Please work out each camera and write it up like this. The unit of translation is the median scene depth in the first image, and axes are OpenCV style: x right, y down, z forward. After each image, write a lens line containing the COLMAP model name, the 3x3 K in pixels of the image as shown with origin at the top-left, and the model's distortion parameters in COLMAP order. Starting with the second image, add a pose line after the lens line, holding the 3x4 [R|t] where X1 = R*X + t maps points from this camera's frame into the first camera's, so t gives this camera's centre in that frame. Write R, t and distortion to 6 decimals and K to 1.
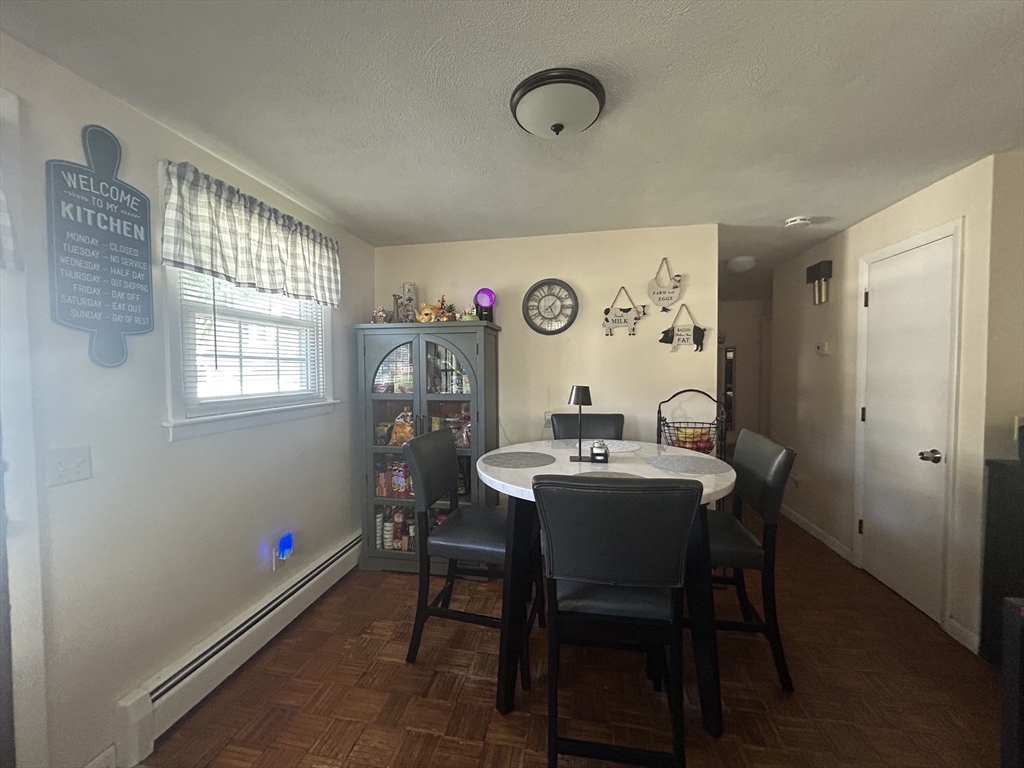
lens RADIAL K [[410.3, 0, 512.0], [0, 410.3, 384.0], [0, 0, 1]] dist [-0.017022, 0.006967]
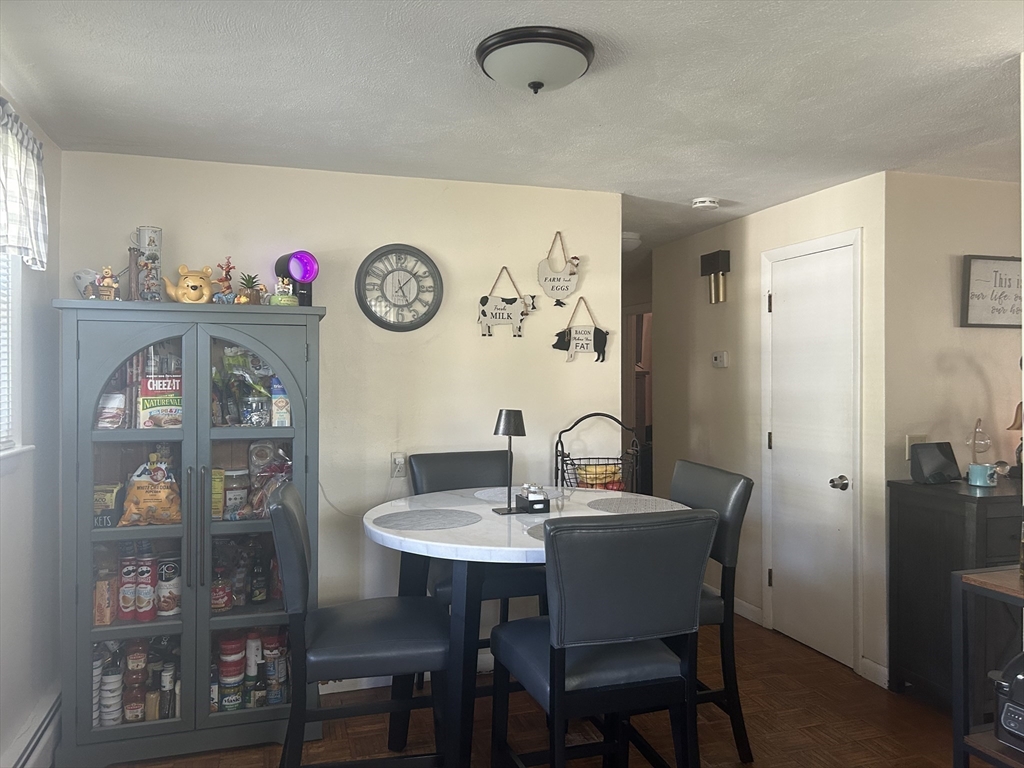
lens RADIAL K [[773.2, 0, 515.4], [0, 773.2, 382.2], [0, 0, 1]] dist [0.065451, -0.068635]
pose [[0.880817, 0.004456, 0.473436, -0.339138], [0.011320, 0.999472, -0.030468, -0.002056], [-0.473321, 0.032196, 0.880301, -0.157234]]
